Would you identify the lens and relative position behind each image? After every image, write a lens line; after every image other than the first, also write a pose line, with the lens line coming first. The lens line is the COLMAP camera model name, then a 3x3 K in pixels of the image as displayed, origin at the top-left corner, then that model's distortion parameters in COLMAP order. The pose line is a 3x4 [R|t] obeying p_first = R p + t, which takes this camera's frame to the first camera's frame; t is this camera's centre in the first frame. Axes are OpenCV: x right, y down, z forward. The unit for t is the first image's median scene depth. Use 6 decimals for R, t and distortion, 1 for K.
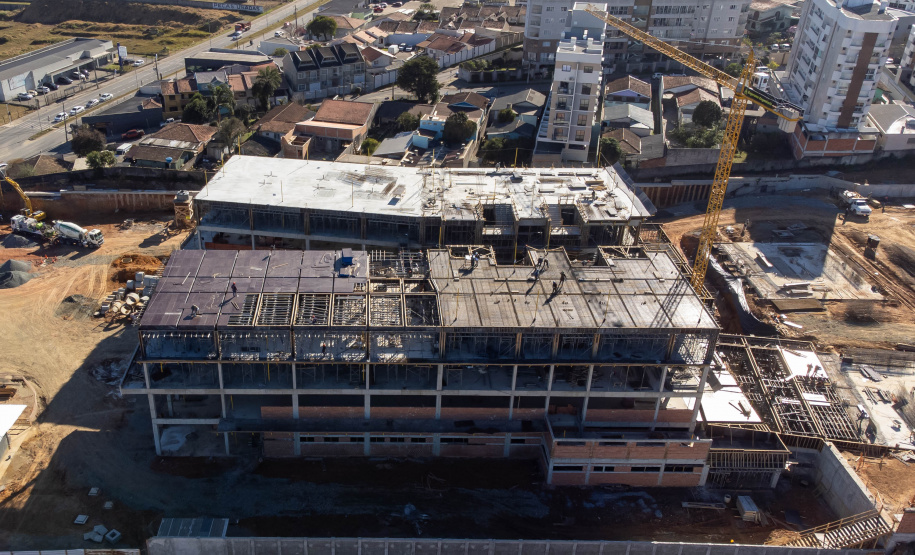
lens RADIAL K [[827.1, 0, 358.3], [0, 827.1, 281.4], [0, 0, 1]] dist [0.030454, 0.024094]
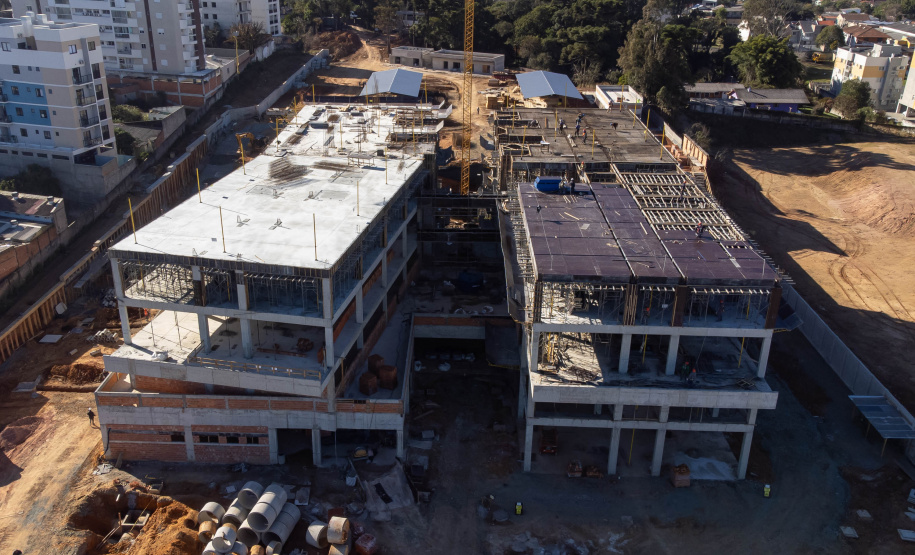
lens RADIAL K [[837.8, 0, 436.8], [0, 837.8, 275.5], [0, 0, 1]] dist [-0.013412, 0.137459]
pose [[0.017832, -0.385875, 0.922379, -0.682256], [0.476509, 0.814298, 0.331447, -0.237676], [-0.878988, 0.433612, 0.198393, 0.827454]]
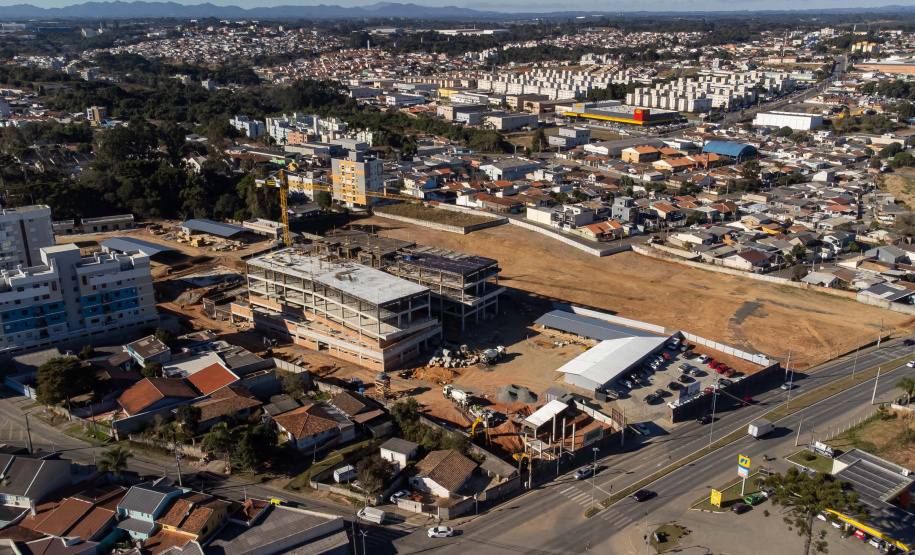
lens RADIAL K [[792.6, 0, 469.1], [0, 792.6, 279.1], [0, 0, 1]] dist [0.037267, -0.001709]
pose [[-0.819157, -0.181384, 0.544134, -1.256770], [0.277495, 0.704934, 0.652737, -1.278466], [-0.501974, 0.685688, -0.527118, 1.889732]]
